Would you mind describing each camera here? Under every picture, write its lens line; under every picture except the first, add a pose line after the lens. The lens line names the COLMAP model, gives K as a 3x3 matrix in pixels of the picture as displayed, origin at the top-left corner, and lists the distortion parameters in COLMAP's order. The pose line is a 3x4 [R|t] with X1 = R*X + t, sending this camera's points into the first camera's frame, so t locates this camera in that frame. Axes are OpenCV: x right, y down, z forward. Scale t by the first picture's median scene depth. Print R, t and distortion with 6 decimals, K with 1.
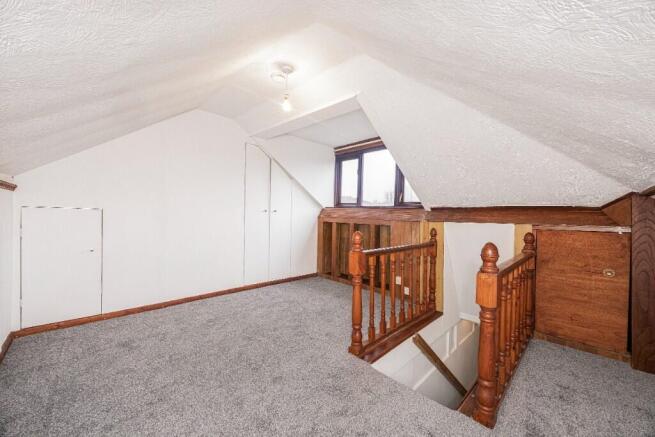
lens RADIAL K [[250.8, 0, 330.5], [0, 250.8, 215.9], [0, 0, 1]] dist [-0.000846, -0.000072]
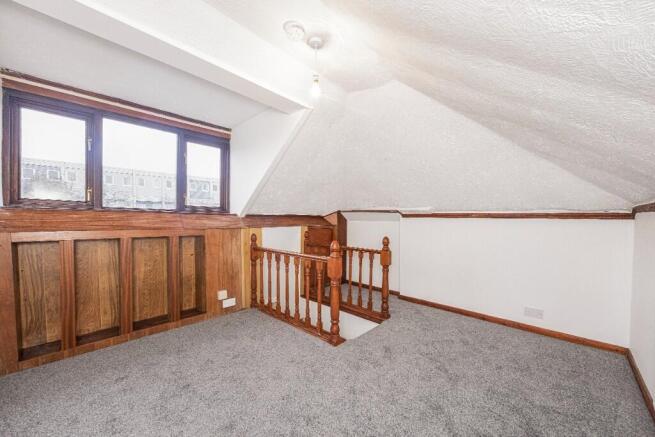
lens RADIAL K [[250.8, 0, 330.5], [0, 250.8, 215.9], [0, 0, 1]] dist [-0.000846, -0.000072]
pose [[-0.043181, -0.002612, 0.999064, -0.671040], [-0.005142, 0.999984, 0.002392, -0.031112], [-0.999054, -0.005034, -0.043193, 0.690337]]
